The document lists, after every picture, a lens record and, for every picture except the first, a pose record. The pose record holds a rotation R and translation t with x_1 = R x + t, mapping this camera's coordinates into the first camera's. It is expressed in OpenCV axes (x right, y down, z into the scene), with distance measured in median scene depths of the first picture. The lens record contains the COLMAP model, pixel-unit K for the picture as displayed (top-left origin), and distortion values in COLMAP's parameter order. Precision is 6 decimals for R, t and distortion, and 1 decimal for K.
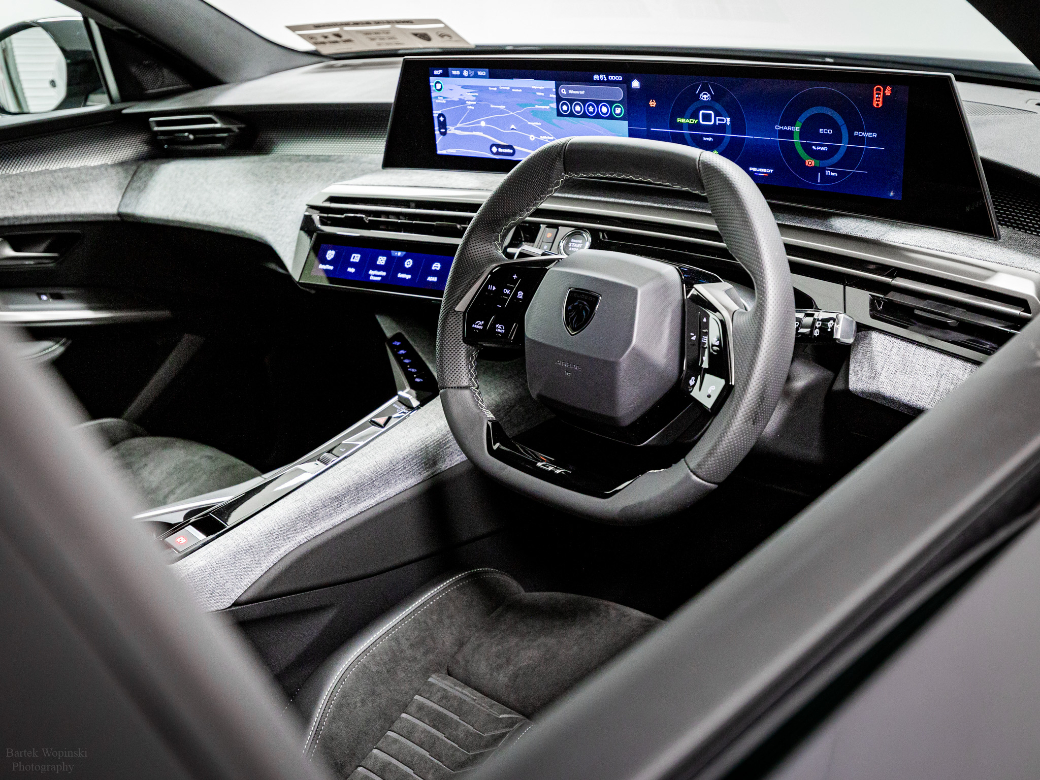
lens RADIAL K [[1112.0, 0, 522.0], [0, 1112.0, 384.5], [0, 0, 1]] dist [0.004260, 0.000000]
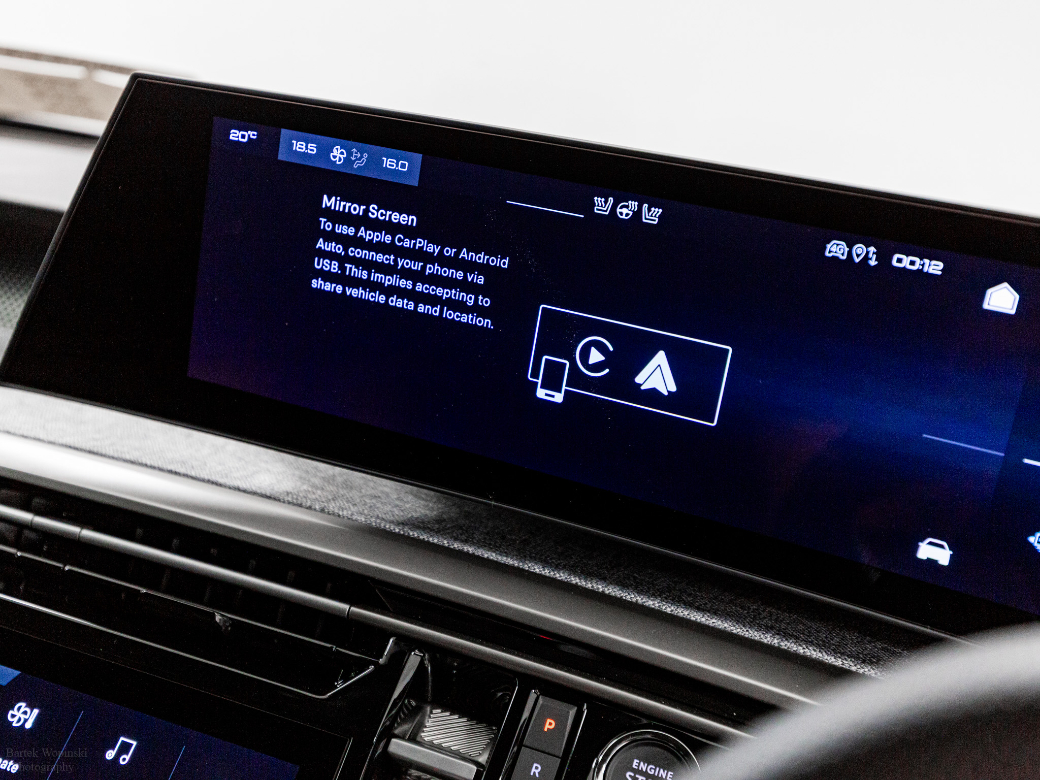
lens RADIAL K [[1112.0, 0, 520.7], [0, 1112.0, 378.7], [0, 0, 1]] dist [0.004260, 0.000000]
pose [[0.940477, 0.166819, 0.296100, -0.095792], [-0.112333, 0.974860, -0.192429, -0.186727], [-0.320757, 0.147713, 0.935572, 0.798285]]
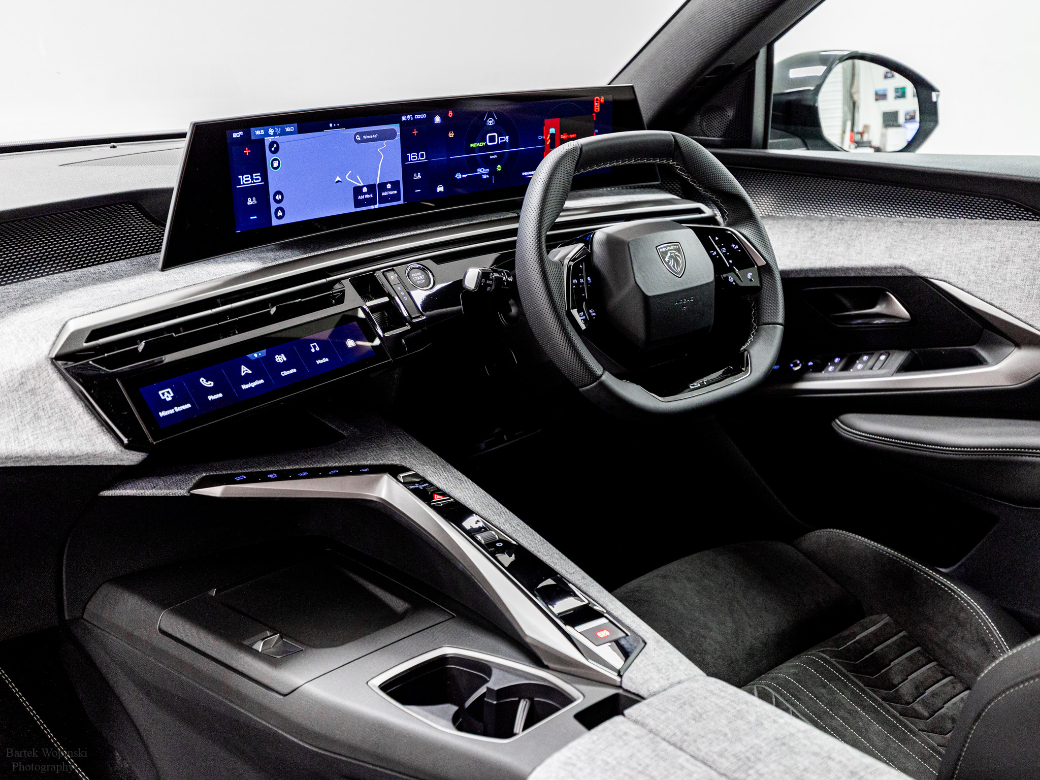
lens RADIAL K [[1112.0, 0, 520.6], [0, 1112.0, 390.0], [0, 0, 1]] dist [0.004260, 0.000000]
pose [[0.123880, -0.251658, 0.959855, -1.065467], [0.402882, 0.896747, 0.183115, -0.202289], [-0.906829, 0.364024, 0.212478, 0.805985]]
